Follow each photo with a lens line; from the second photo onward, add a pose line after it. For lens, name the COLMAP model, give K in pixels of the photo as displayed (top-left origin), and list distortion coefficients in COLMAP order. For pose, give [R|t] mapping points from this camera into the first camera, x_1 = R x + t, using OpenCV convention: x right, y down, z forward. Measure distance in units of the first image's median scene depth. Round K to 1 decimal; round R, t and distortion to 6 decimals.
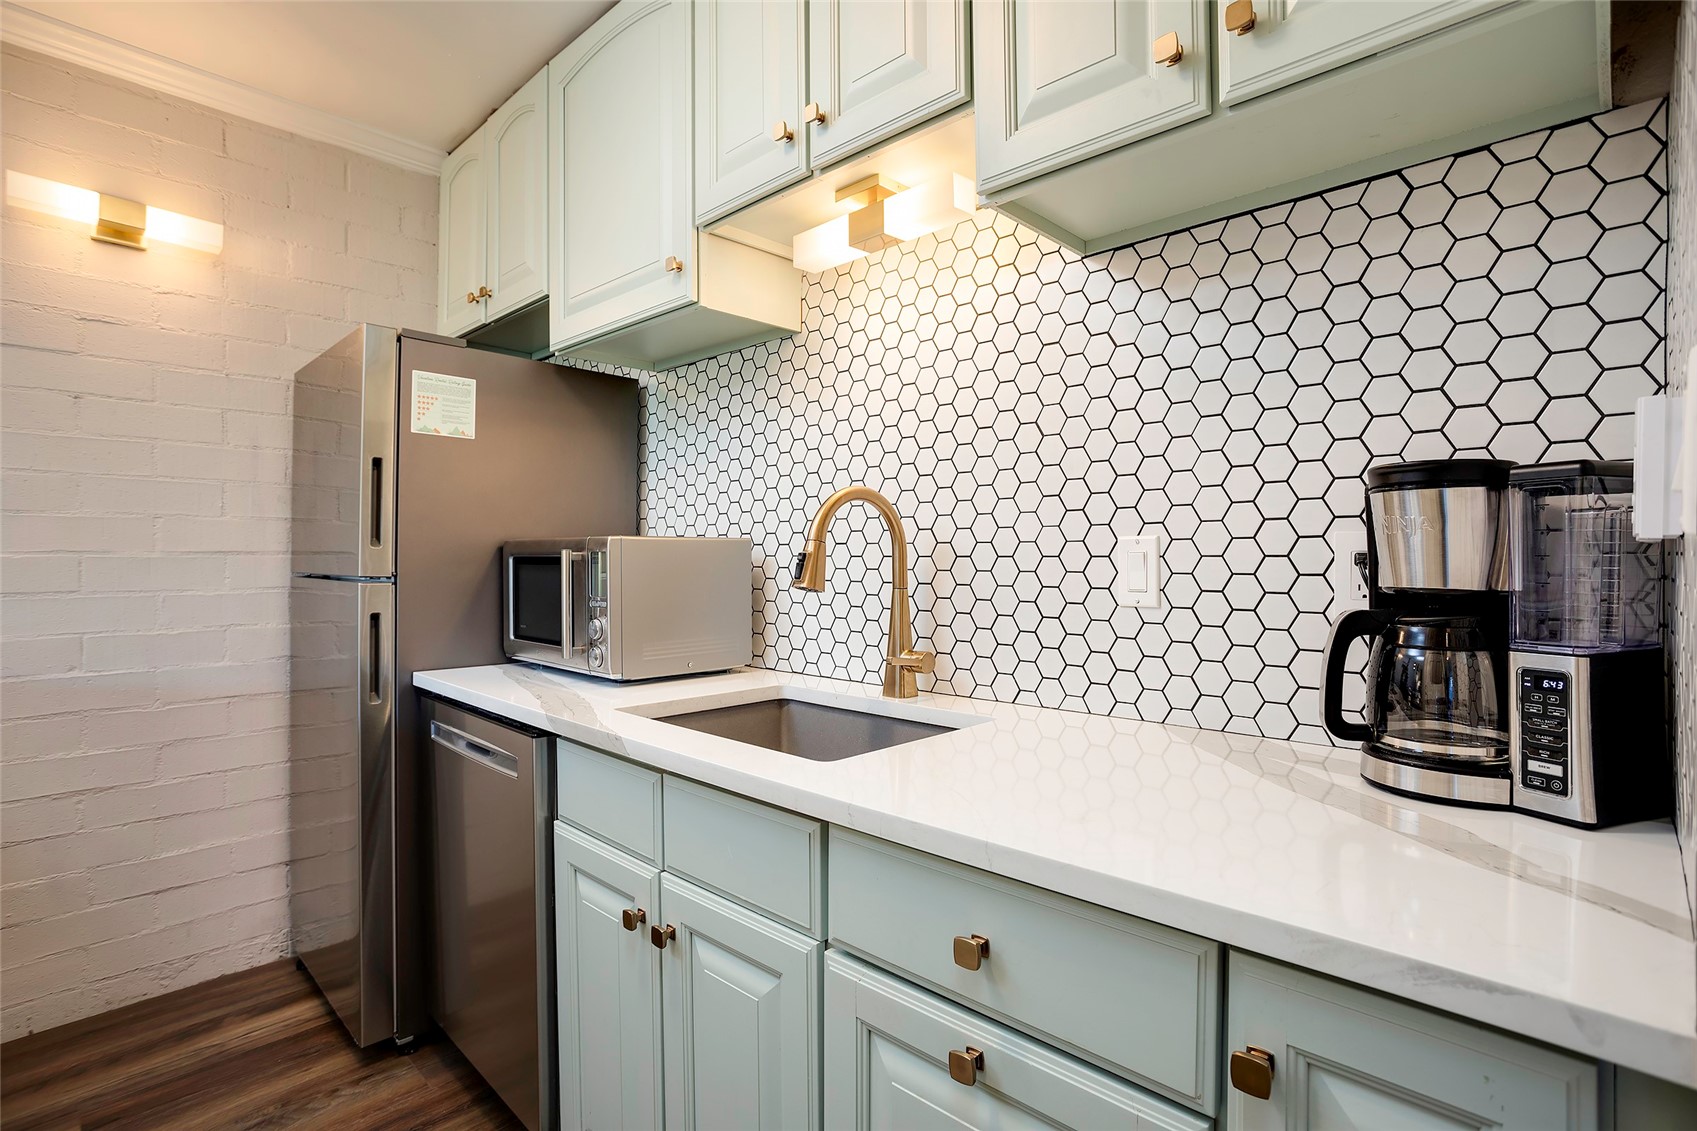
lens RADIAL K [[810.4, 0, 830.5], [0, 810.4, 562.8], [0, 0, 1]] dist [-0.056003, 0.024043]
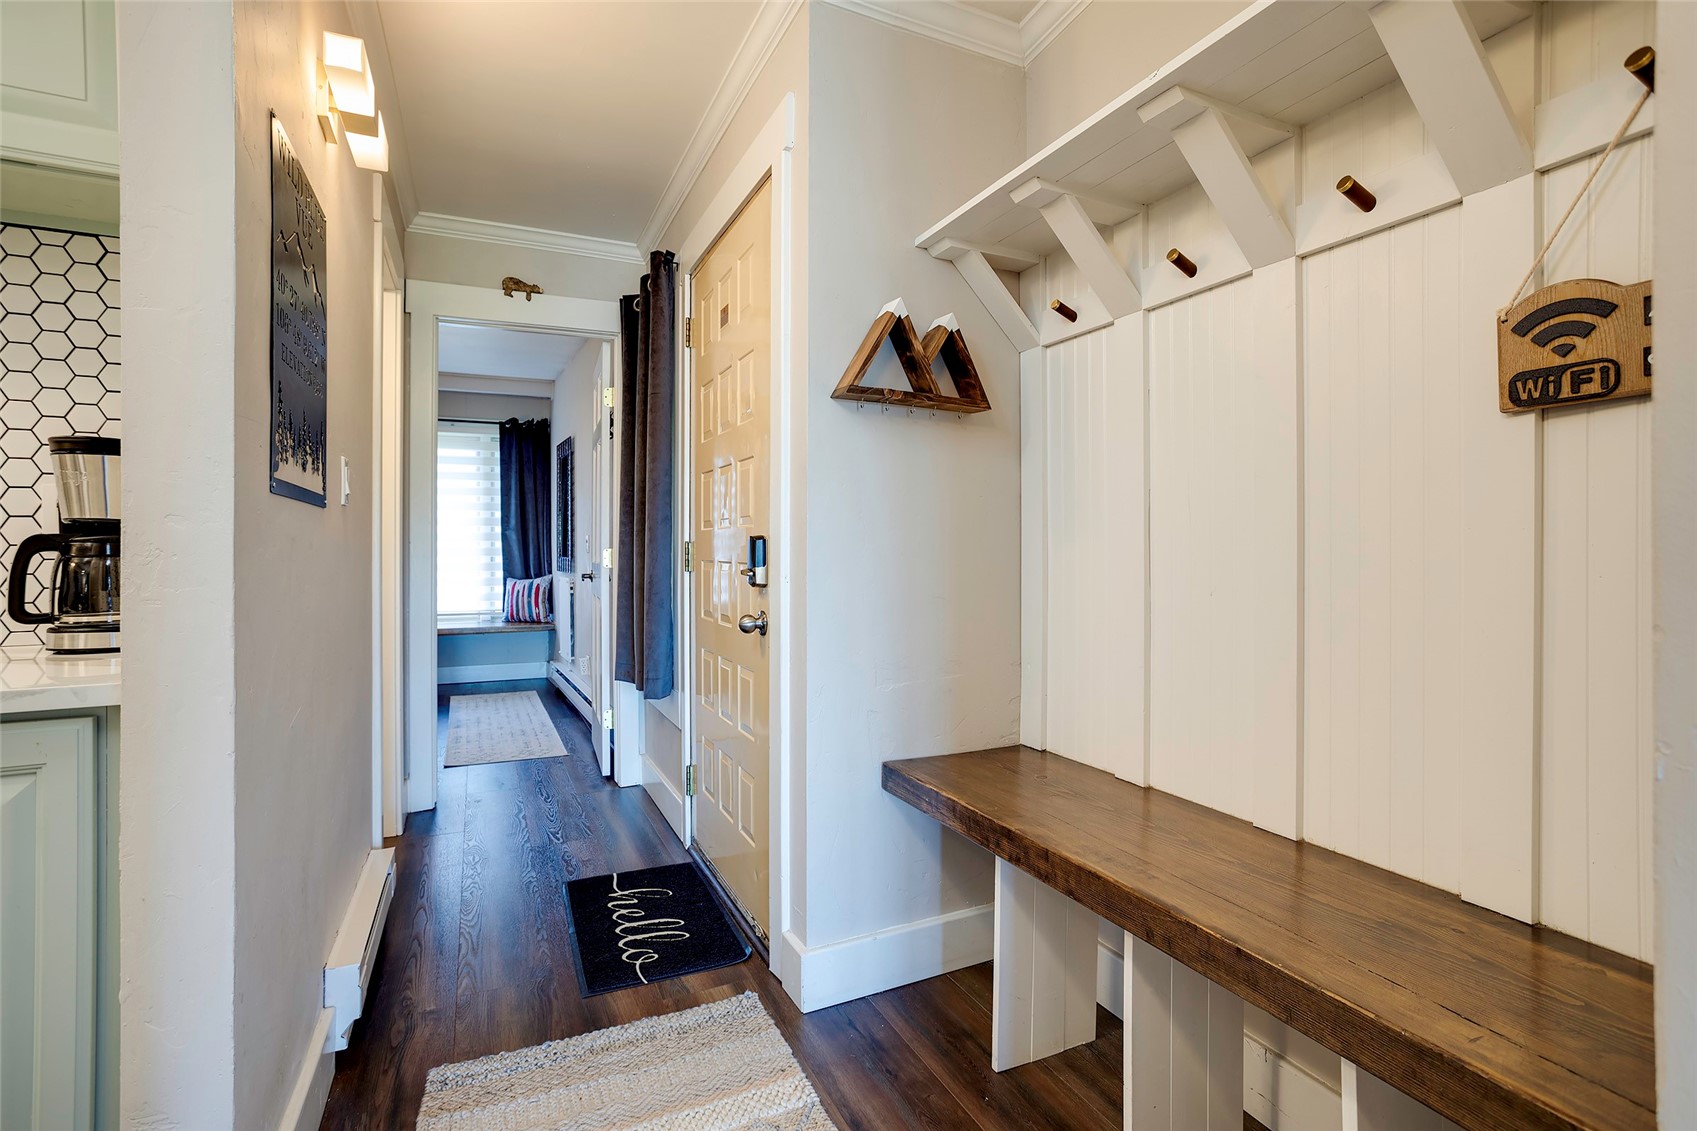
lens RADIAL K [[818.7, 0, 841.4], [0, 818.7, 556.7], [0, 0, 1]] dist [-0.076302, 0.043727]
pose [[0.362421, -0.009628, 0.931965, -0.111970], [0.006438, 0.999949, 0.007827, 0.069203], [-0.931992, 0.003163, 0.362465, -0.623122]]
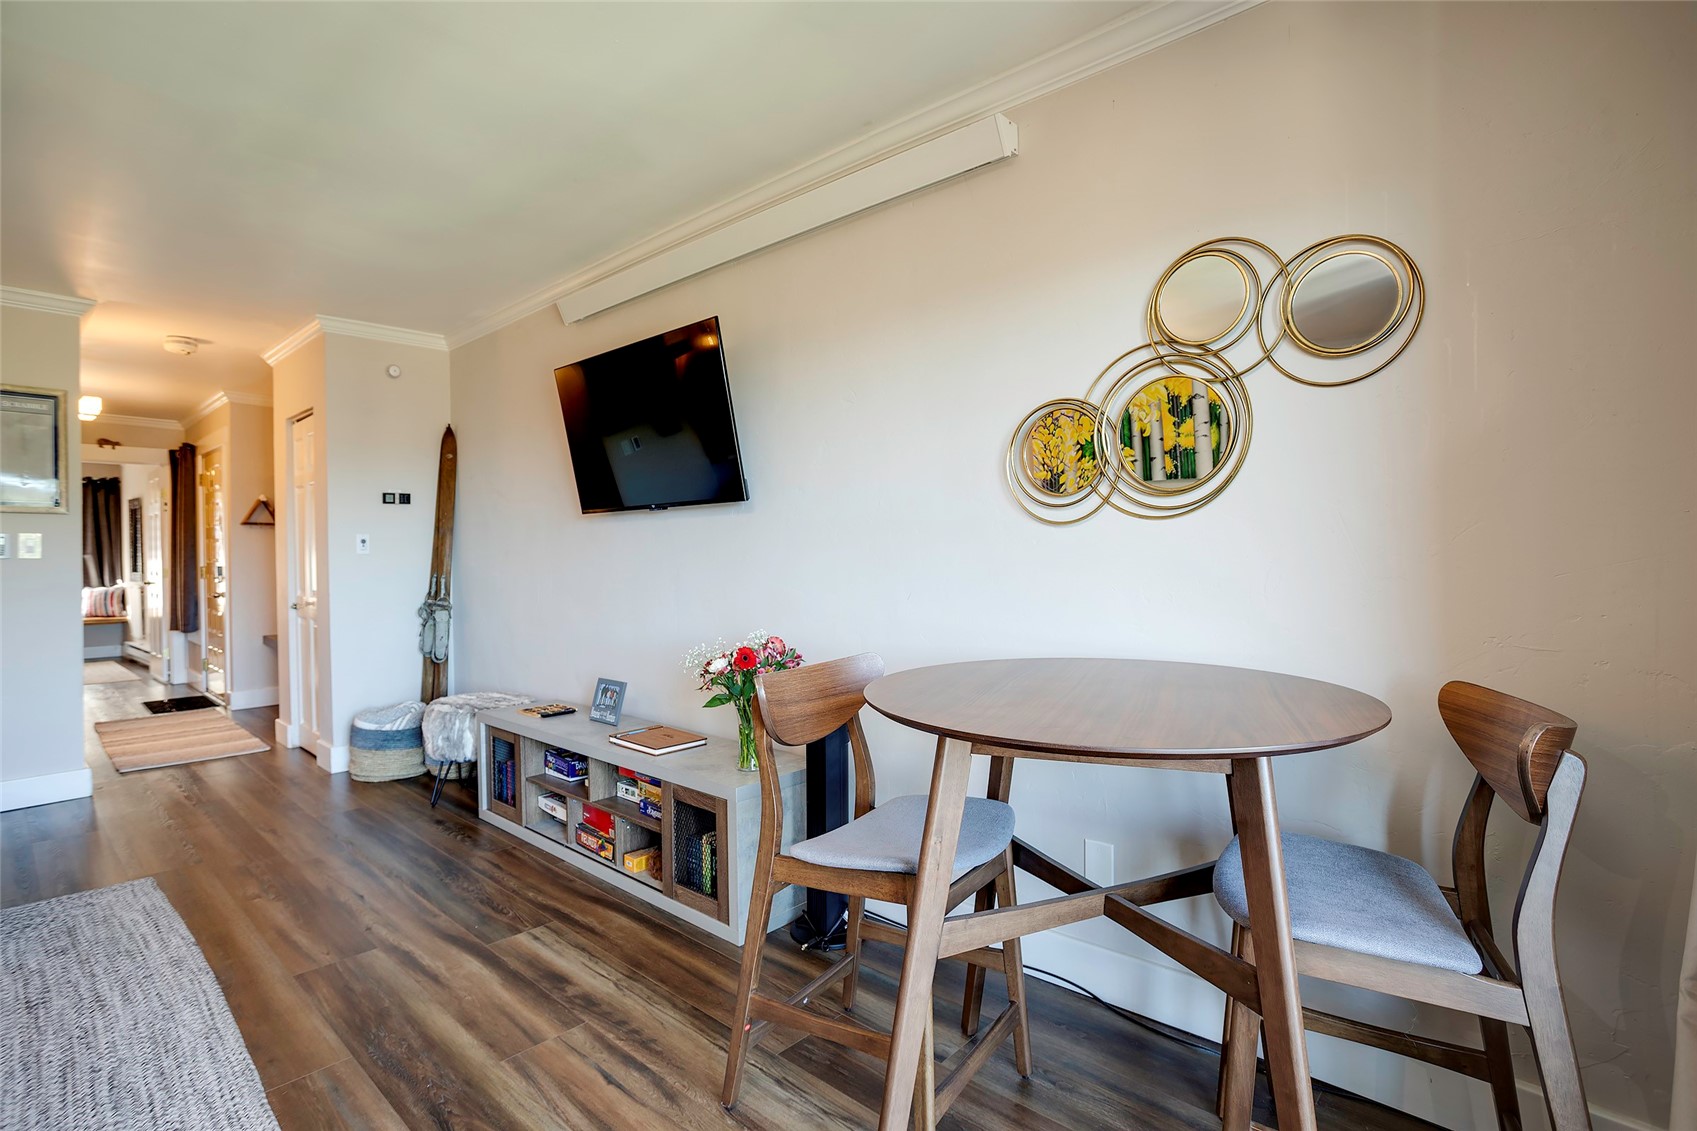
lens RADIAL K [[810.4, 0, 830.5], [0, 810.4, 562.8], [0, 0, 1]] dist [-0.056003, 0.024043]
pose [[-0.031221, -0.014762, 0.999403, -3.352690], [0.017266, 0.999734, 0.015306, 0.018102], [-0.999363, 0.017733, -0.030958, -3.270535]]
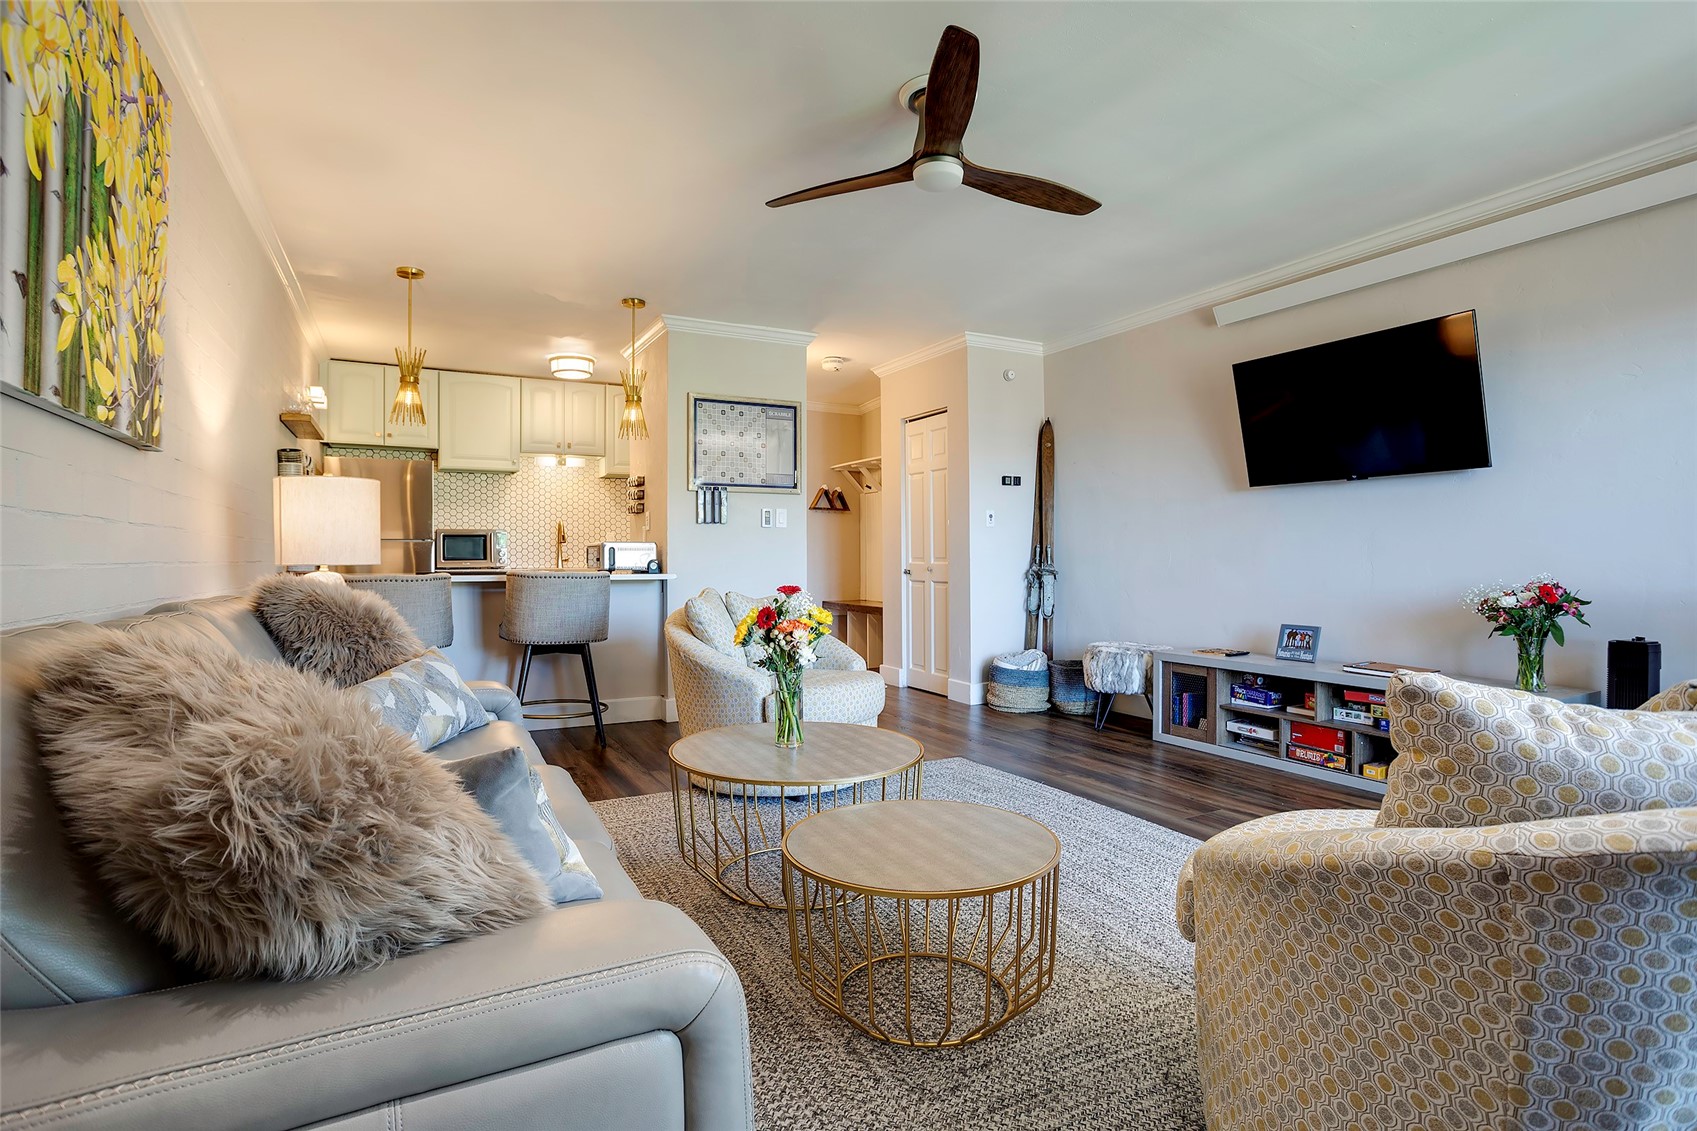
lens RADIAL K [[818.7, 0, 841.4], [0, 818.7, 556.7], [0, 0, 1]] dist [-0.076302, 0.043727]
pose [[0.306423, -0.006774, 0.951871, -4.096540], [0.012731, 0.999914, 0.003018, 0.123427], [-0.951810, 0.011194, 0.306483, -2.028169]]
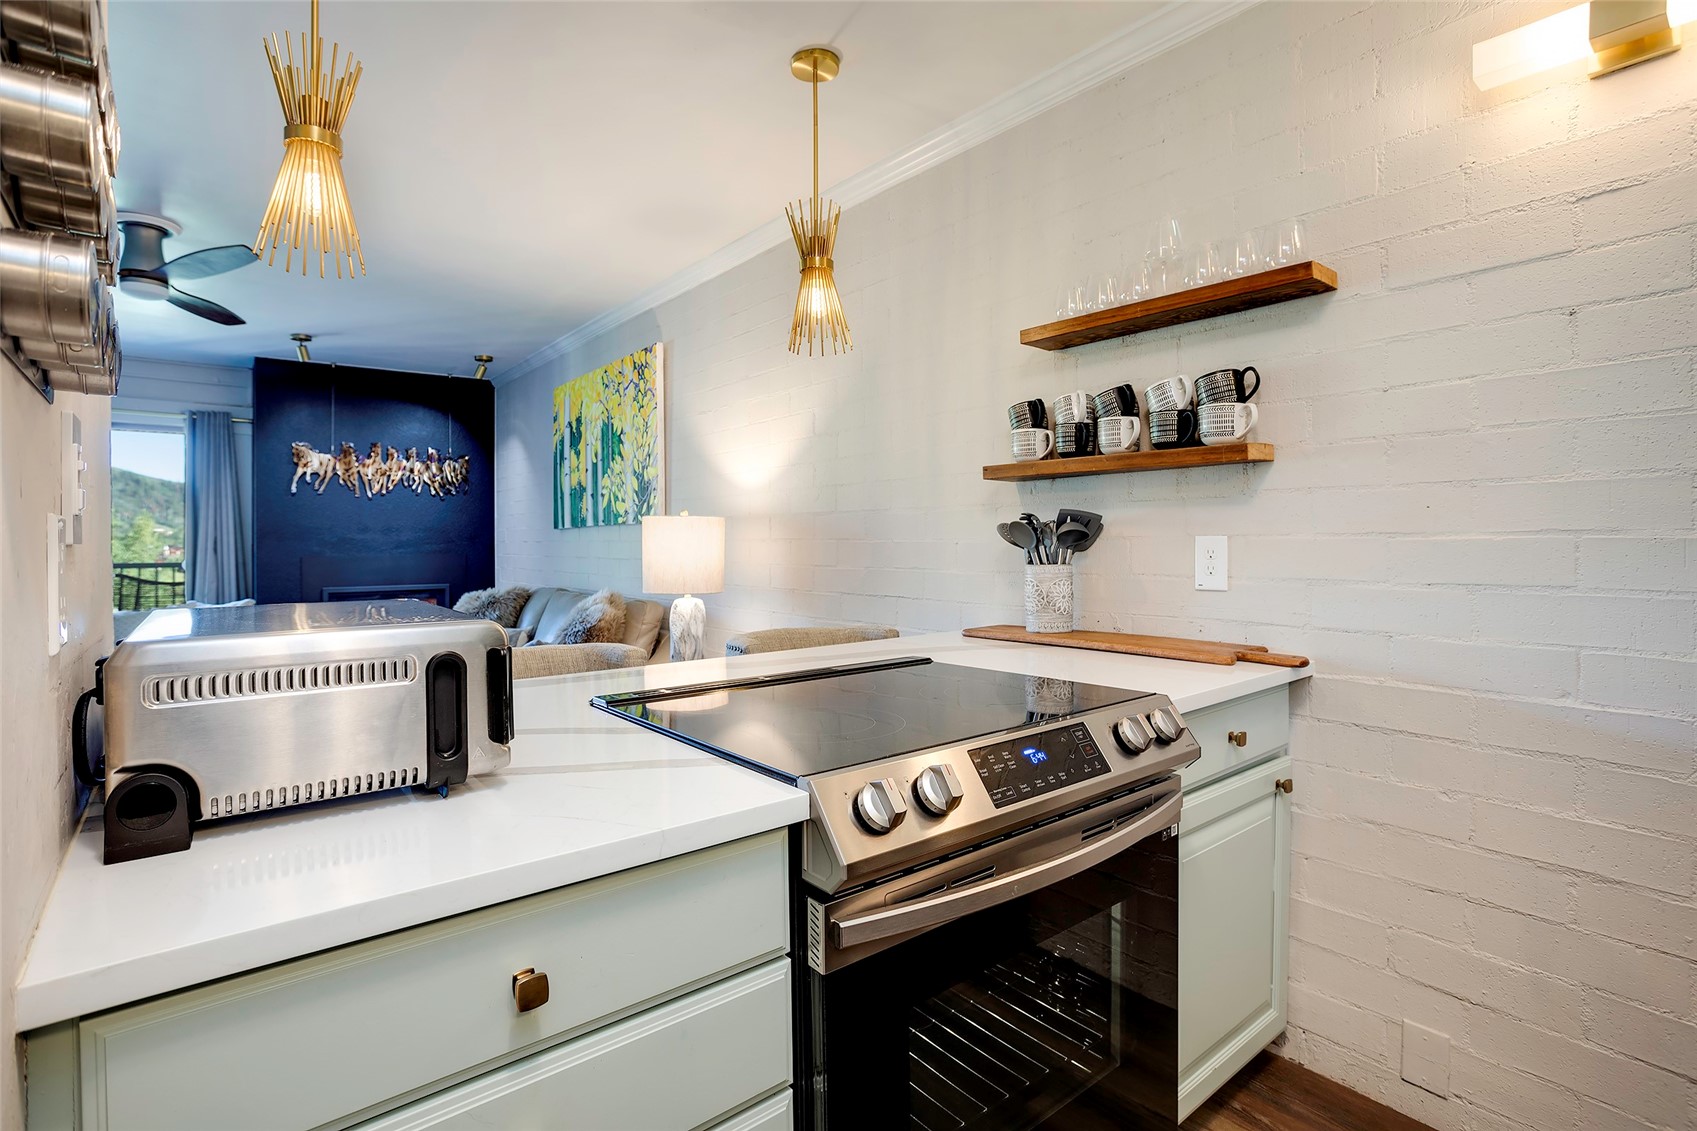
lens RADIAL K [[818.7, 0, 841.4], [0, 818.7, 556.7], [0, 0, 1]] dist [-0.076302, 0.043727]
pose [[-0.096654, 0.008096, -0.995285, -0.251120], [-0.006785, 0.999938, 0.008792, 0.009757], [0.995295, 0.007603, -0.096593, 0.558381]]
